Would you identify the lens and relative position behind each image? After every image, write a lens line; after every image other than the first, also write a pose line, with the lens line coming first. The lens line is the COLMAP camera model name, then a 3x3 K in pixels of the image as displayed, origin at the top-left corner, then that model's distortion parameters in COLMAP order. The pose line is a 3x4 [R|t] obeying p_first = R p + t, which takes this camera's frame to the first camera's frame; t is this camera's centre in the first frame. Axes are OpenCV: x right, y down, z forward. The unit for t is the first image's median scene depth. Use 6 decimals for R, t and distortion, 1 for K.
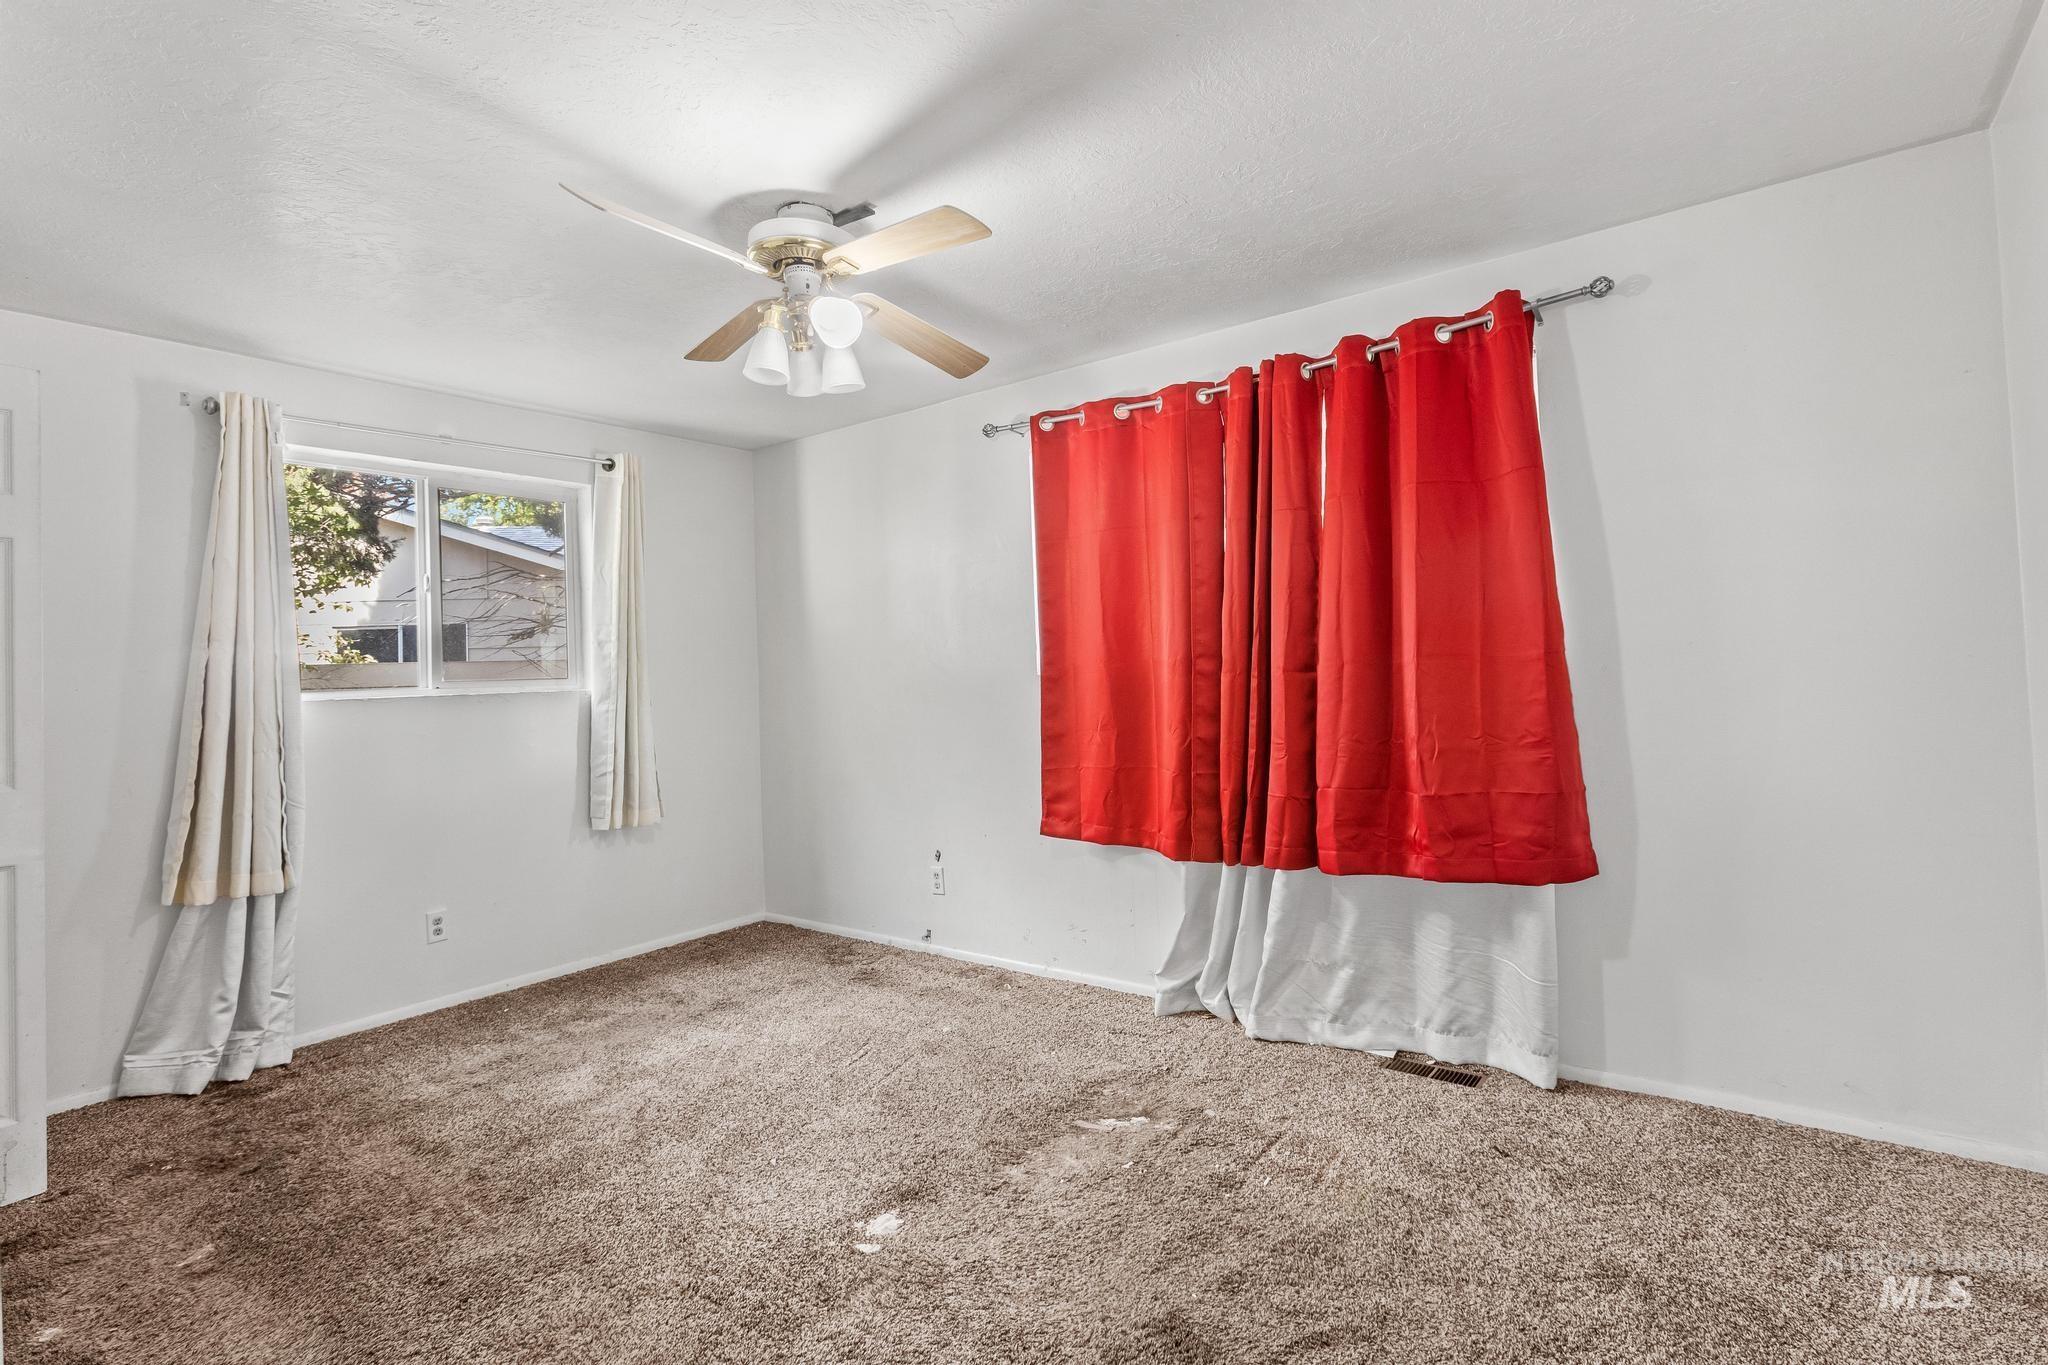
lens RADIAL K [[981.4, 0, 1022.8], [0, 981.4, 667.5], [0, 0, 1]] dist [0.021953, -0.000590]
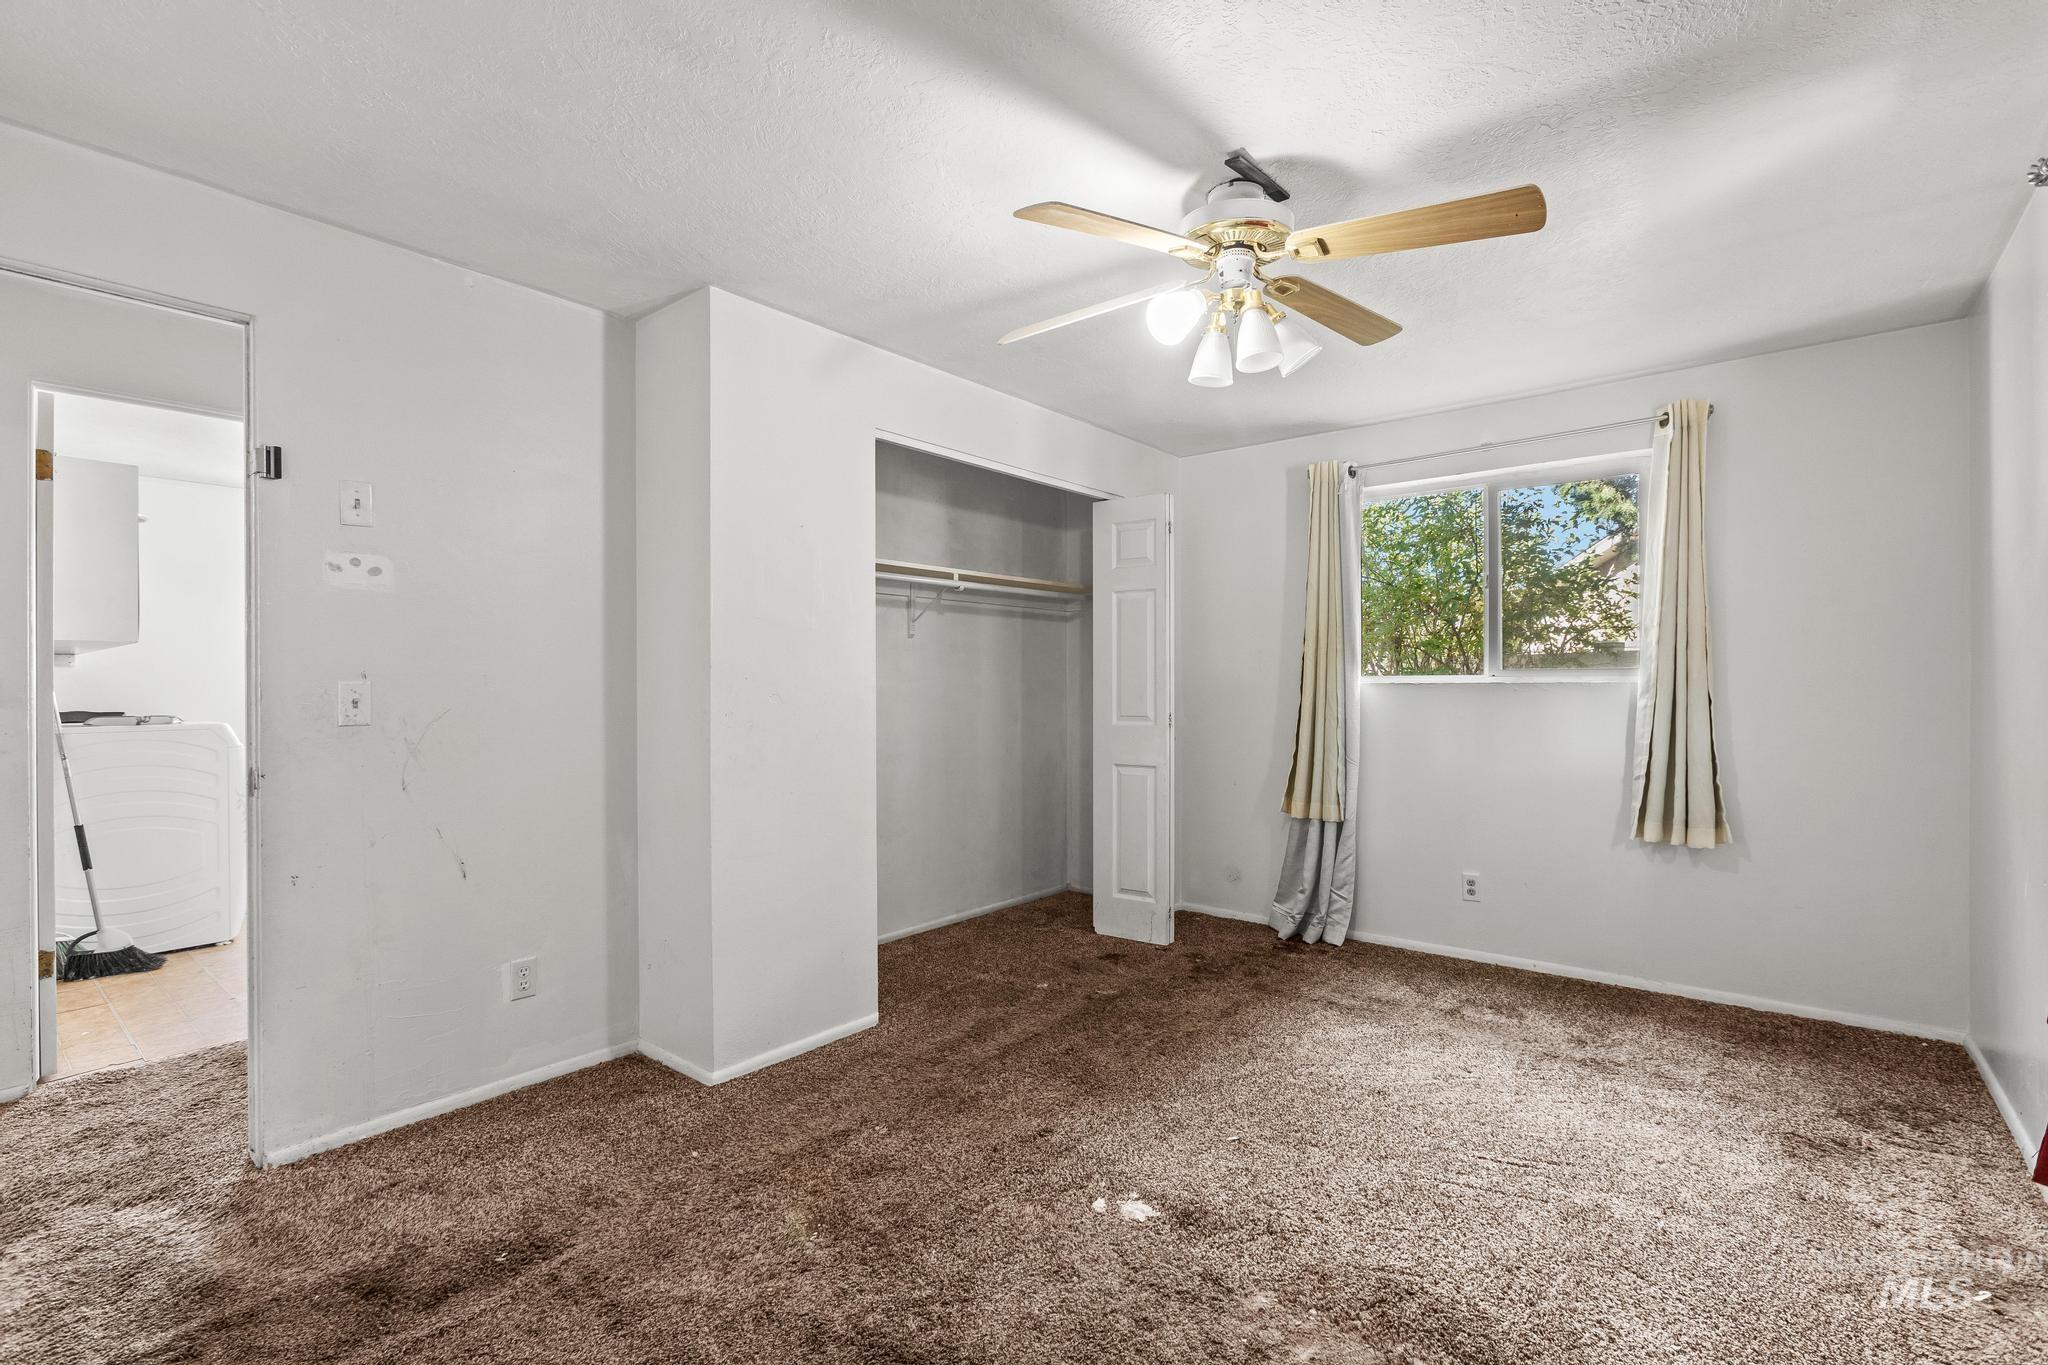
lens RADIAL K [[916.8, 0, 1028.4], [0, 916.8, 673.3], [0, 0, 1]] dist [0.000787, 0.000169]
pose [[-0.045488, 0.016787, -0.998824, 0.511881], [0.016433, 0.999736, 0.016054, -0.007905], [0.998830, -0.015684, -0.045752, 0.594894]]
